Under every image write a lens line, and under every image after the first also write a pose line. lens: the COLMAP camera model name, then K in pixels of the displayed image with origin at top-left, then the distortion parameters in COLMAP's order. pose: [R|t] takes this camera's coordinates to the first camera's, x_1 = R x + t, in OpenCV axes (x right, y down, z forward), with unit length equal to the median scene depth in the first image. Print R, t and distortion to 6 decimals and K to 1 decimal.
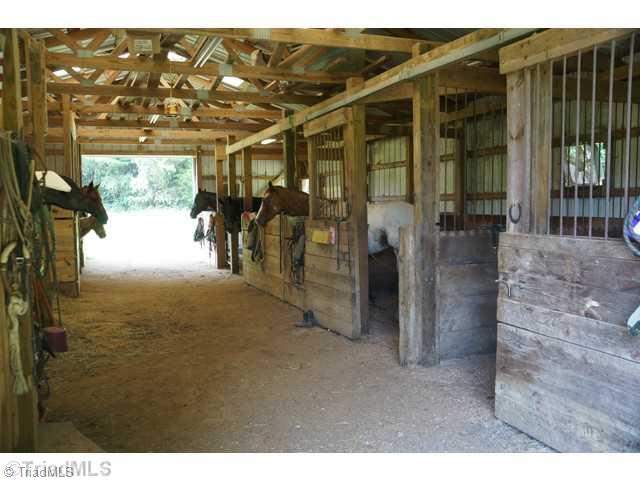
lens RADIAL K [[500.1, 0, 321.0], [0, 500.1, 240.6], [0, 0, 1]] dist [-0.124247, 0.001429]
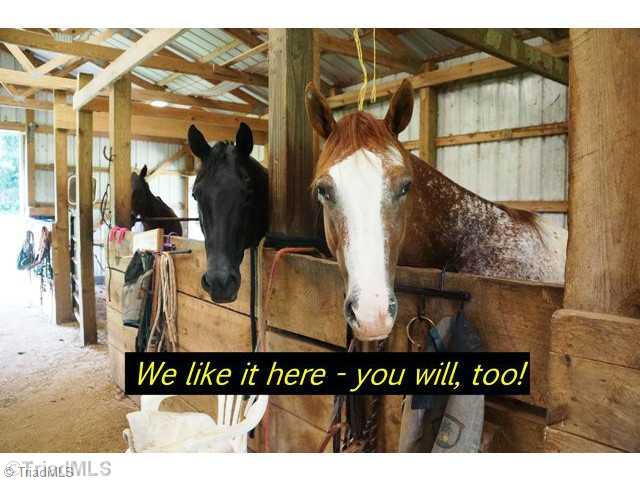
lens RADIAL K [[500.1, 0, 318.2], [0, 500.1, 239.5], [0, 0, 1]] dist [-0.124247, 0.001429]
pose [[0.961364, 0.004512, 0.275244, -0.072141], [-0.001019, 0.999917, -0.012832, -0.031774], [-0.275279, 0.012056, 0.961289, 0.390483]]
